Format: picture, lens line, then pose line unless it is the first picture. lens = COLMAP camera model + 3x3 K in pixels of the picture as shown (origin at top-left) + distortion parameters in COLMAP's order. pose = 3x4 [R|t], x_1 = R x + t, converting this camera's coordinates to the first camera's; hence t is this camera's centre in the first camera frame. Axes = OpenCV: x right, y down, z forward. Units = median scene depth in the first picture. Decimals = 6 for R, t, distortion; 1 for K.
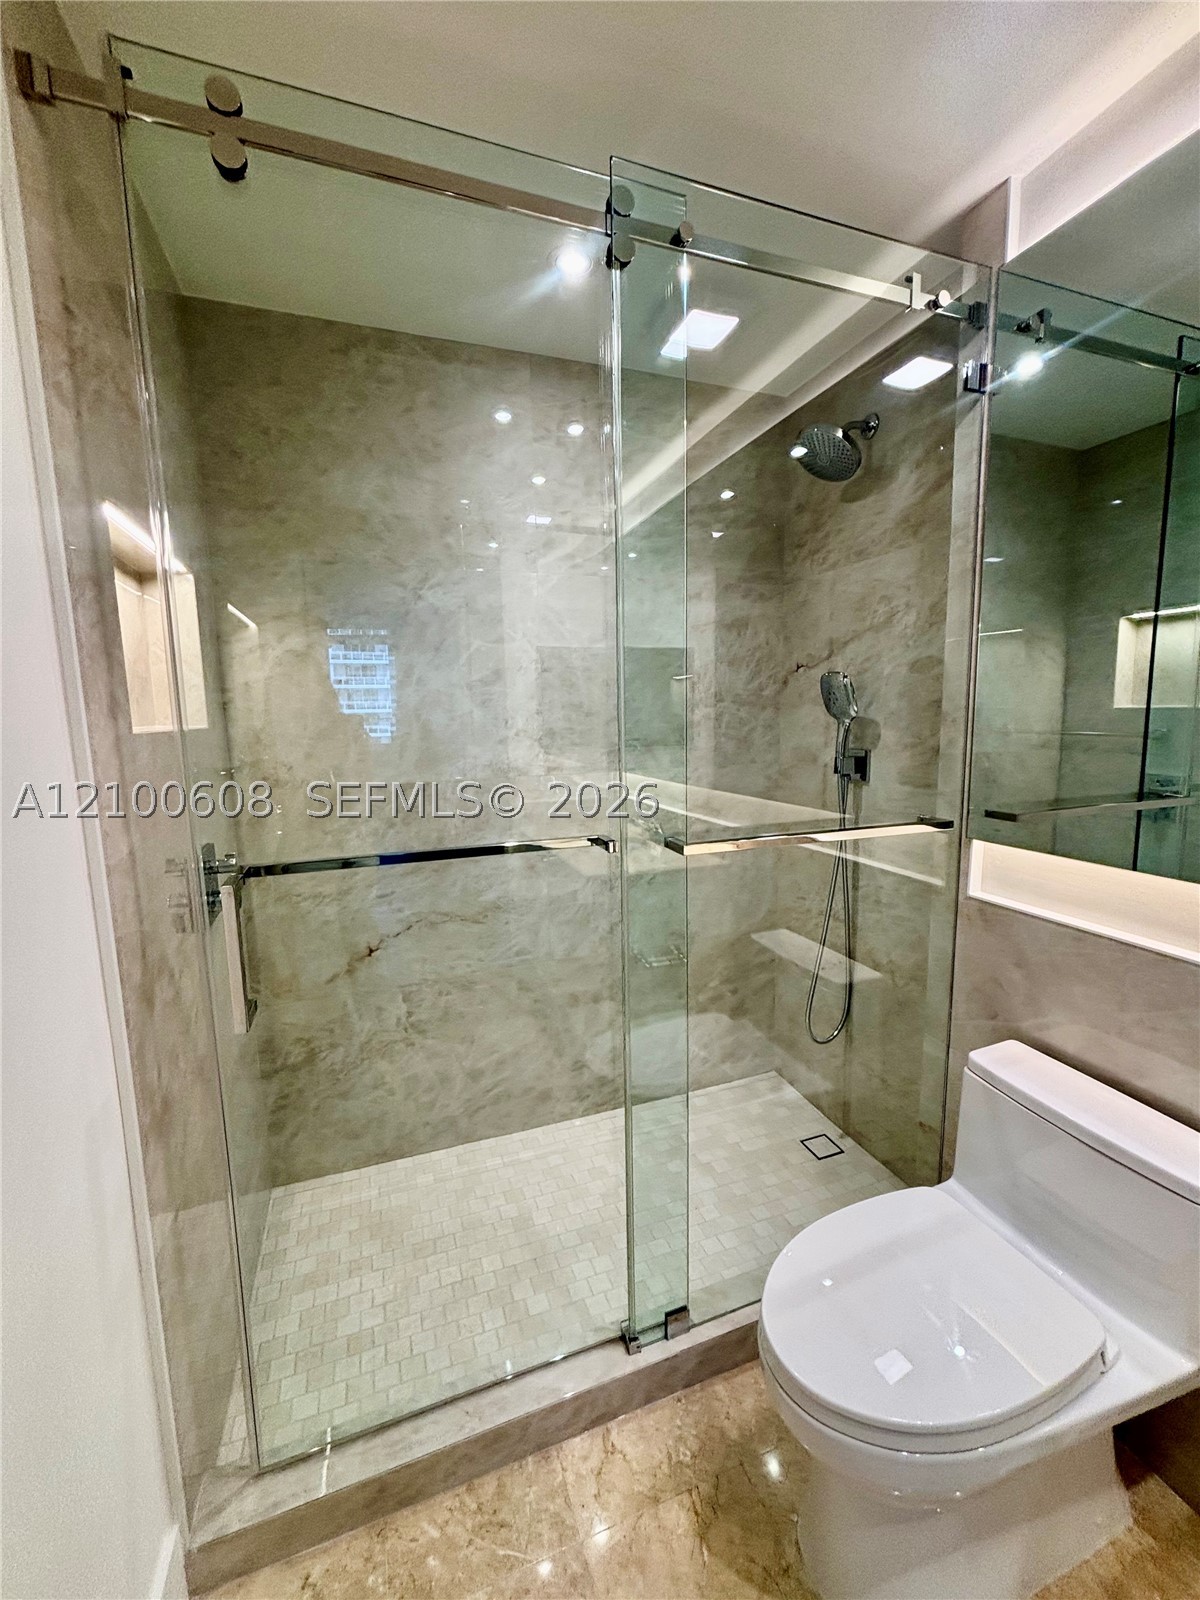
lens RADIAL K [[641.5, 0, 604.0], [0, 641.5, 792.0], [0, 0, 1]] dist [-0.002921, 0.001259]
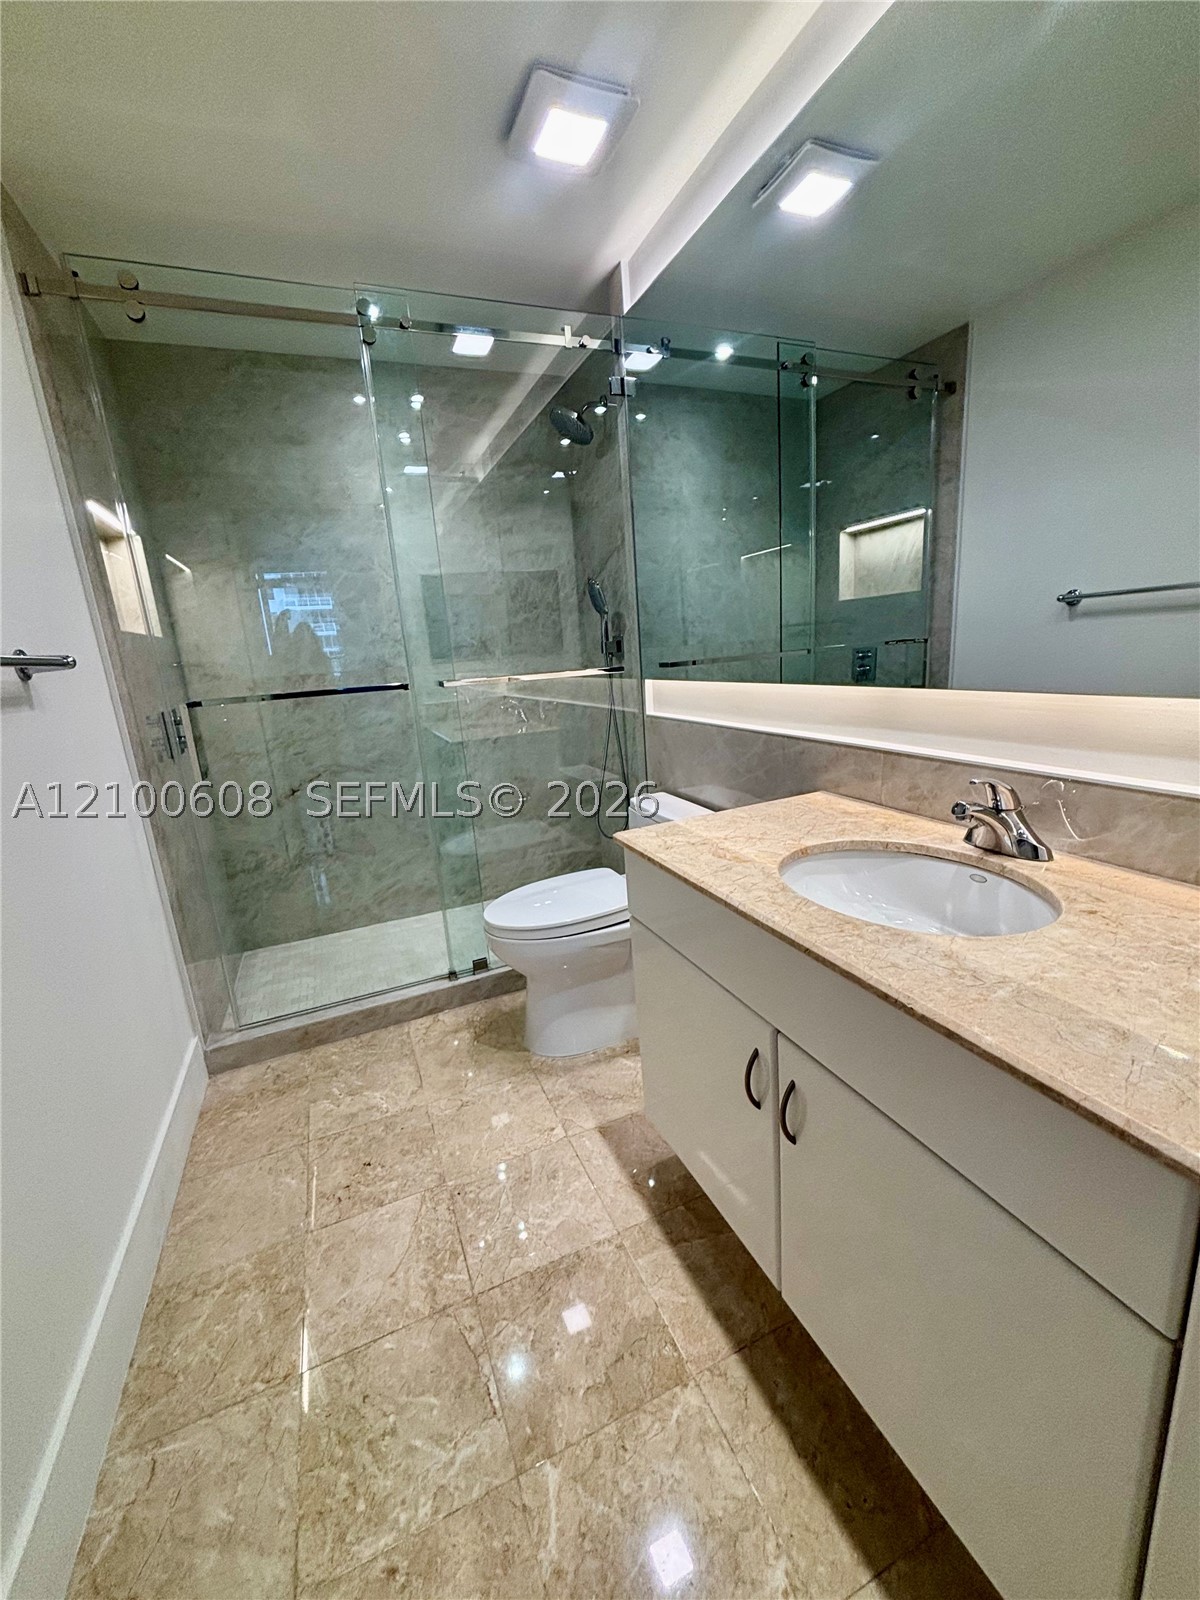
lens RADIAL K [[641.5, 0, 603.7], [0, 641.5, 791.6], [0, 0, 1]] dist [-0.002921, 0.001259]
pose [[0.997508, -0.062061, 0.033566, 0.316684], [0.058474, 0.993374, 0.098934, 0.153507], [-0.039483, -0.096724, 0.994528, -0.527177]]
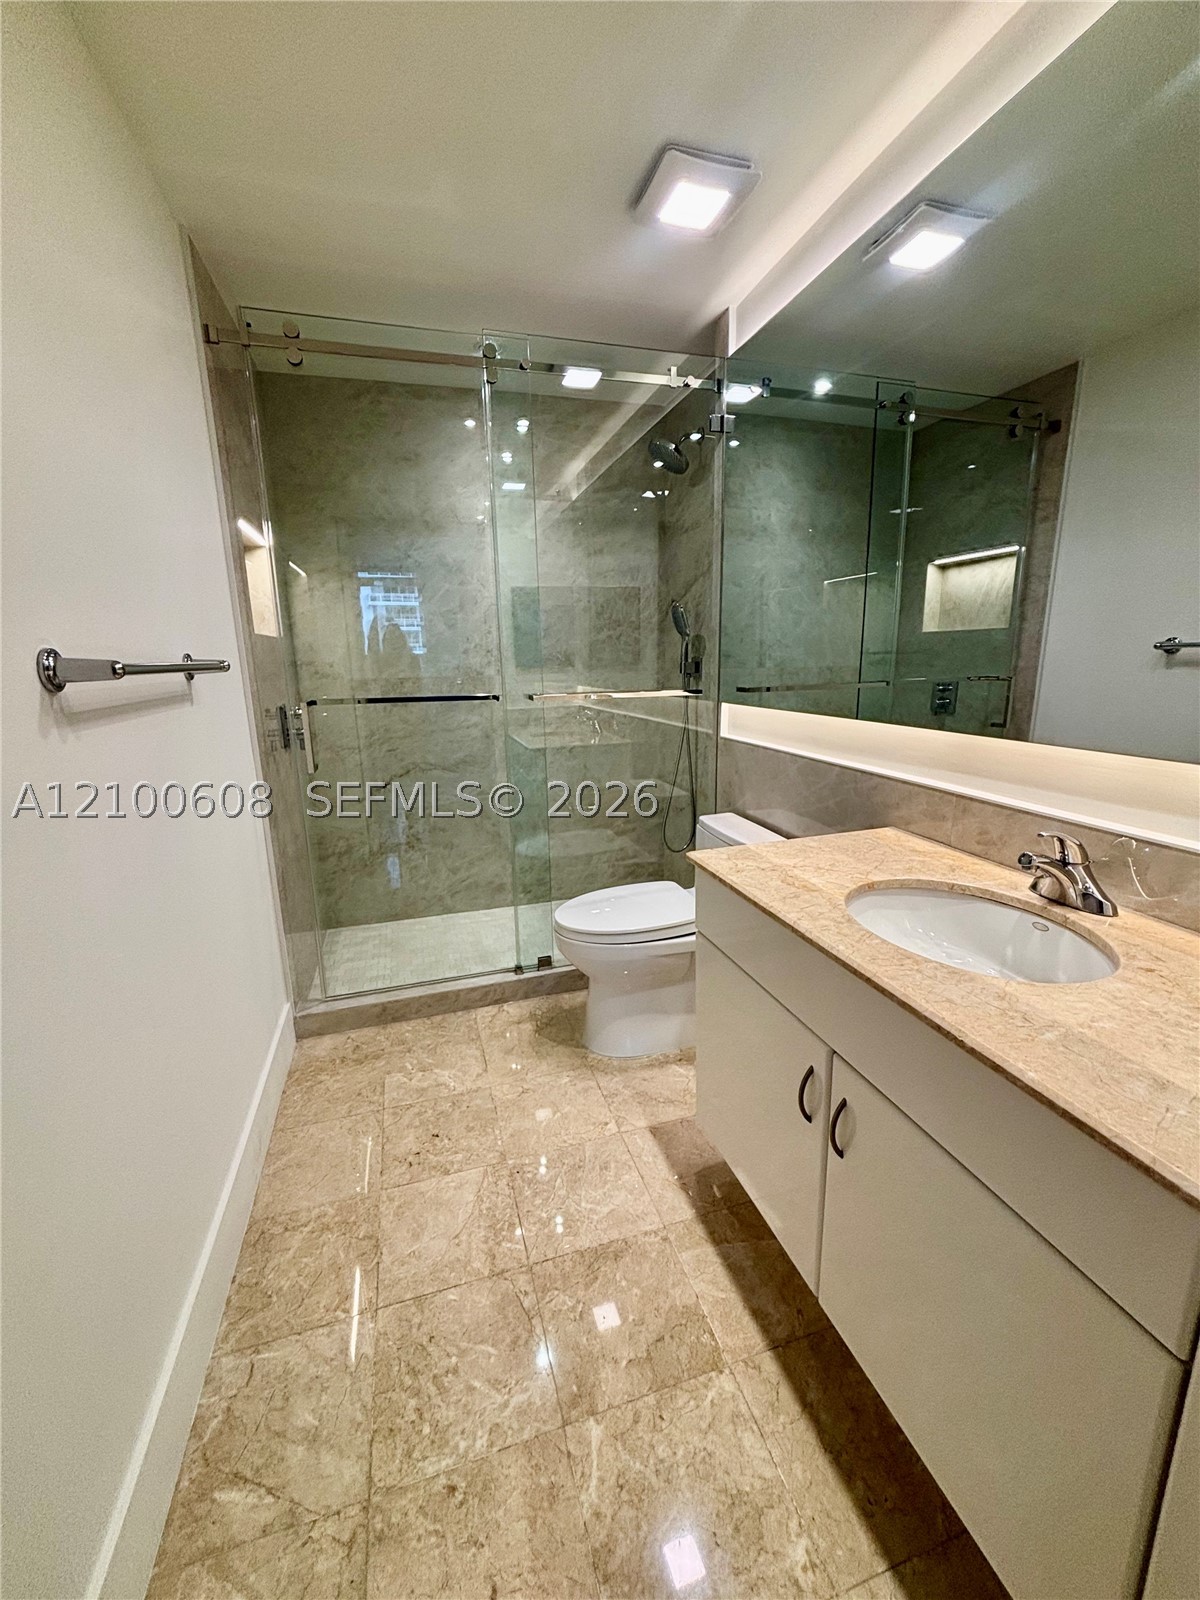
lens RADIAL K [[641.5, 0, 605.7], [0, 641.5, 792.4], [0, 0, 1]] dist [-0.002921, 0.001259]
pose [[0.998335, 0.011864, -0.056453, 0.291656], [-0.006863, 0.996099, 0.087972, 0.131547], [0.057276, -0.087438, 0.994522, -0.586399]]
